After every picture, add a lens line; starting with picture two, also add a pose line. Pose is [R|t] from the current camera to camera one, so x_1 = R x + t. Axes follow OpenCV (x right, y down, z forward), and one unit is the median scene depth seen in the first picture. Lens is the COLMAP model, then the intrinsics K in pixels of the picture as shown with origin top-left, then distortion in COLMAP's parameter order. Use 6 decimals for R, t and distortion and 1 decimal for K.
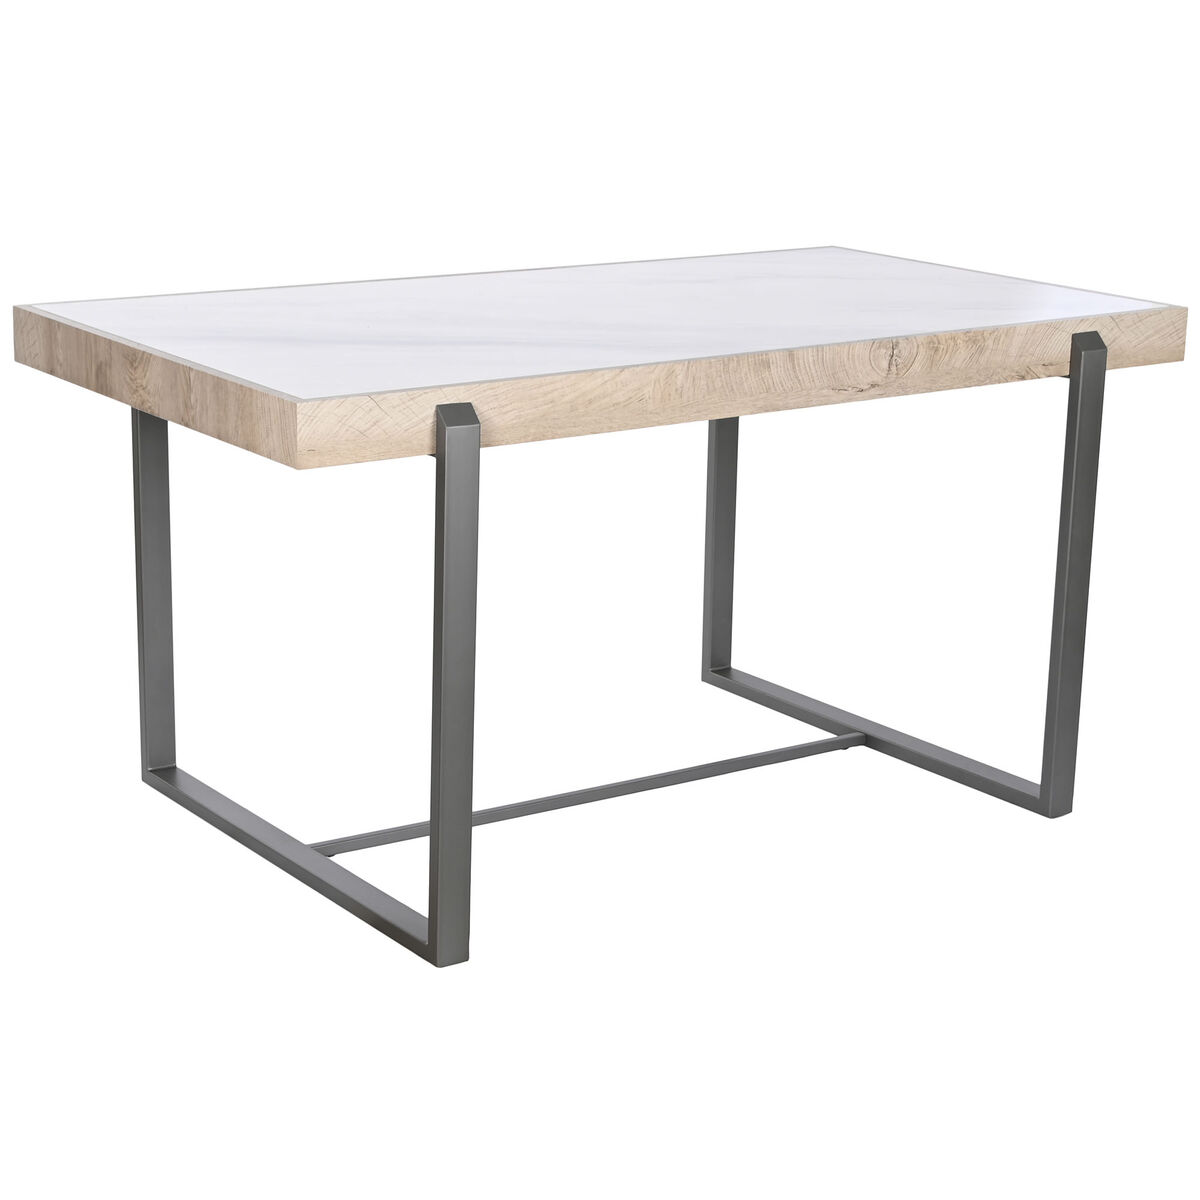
lens RADIAL K [[2699.8, 0, 600.0], [0, 2699.8, 600.0], [0, 0, 1]] dist [0.047602, -0.375820]
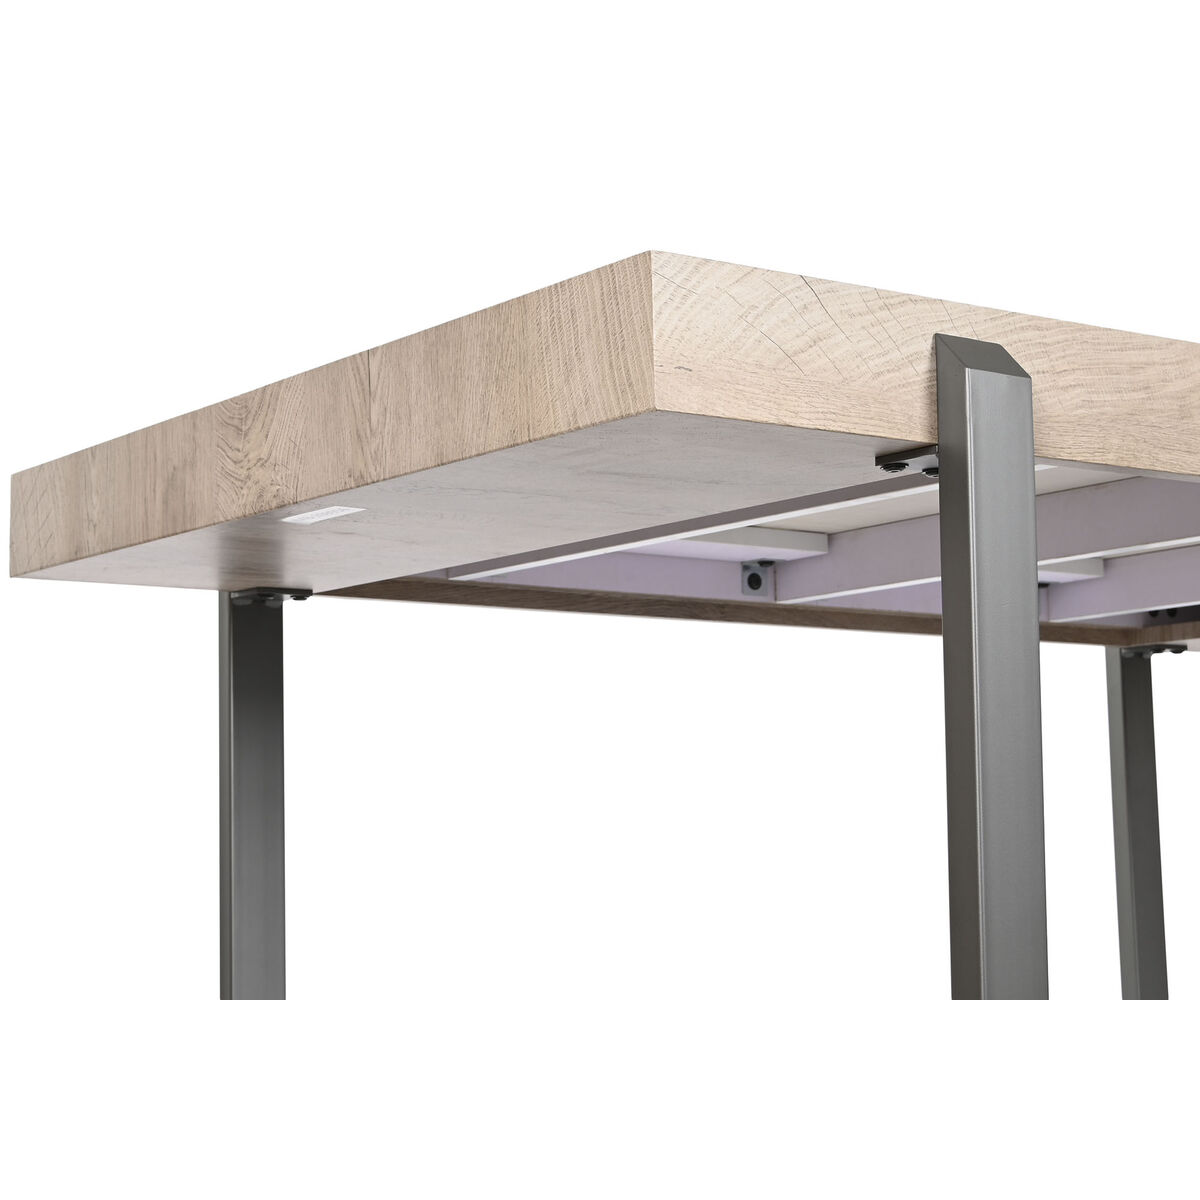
lens RADIAL K [[2343.4, 0, 600.0], [0, 2343.4, 600.0], [0, 0, 1]] dist [0.035947, 0.038442]
pose [[0.999232, -0.035099, 0.017415, -0.115470], [0.039007, 0.933043, -0.357643, 0.098001], [-0.003697, 0.358048, 0.933696, 0.608711]]
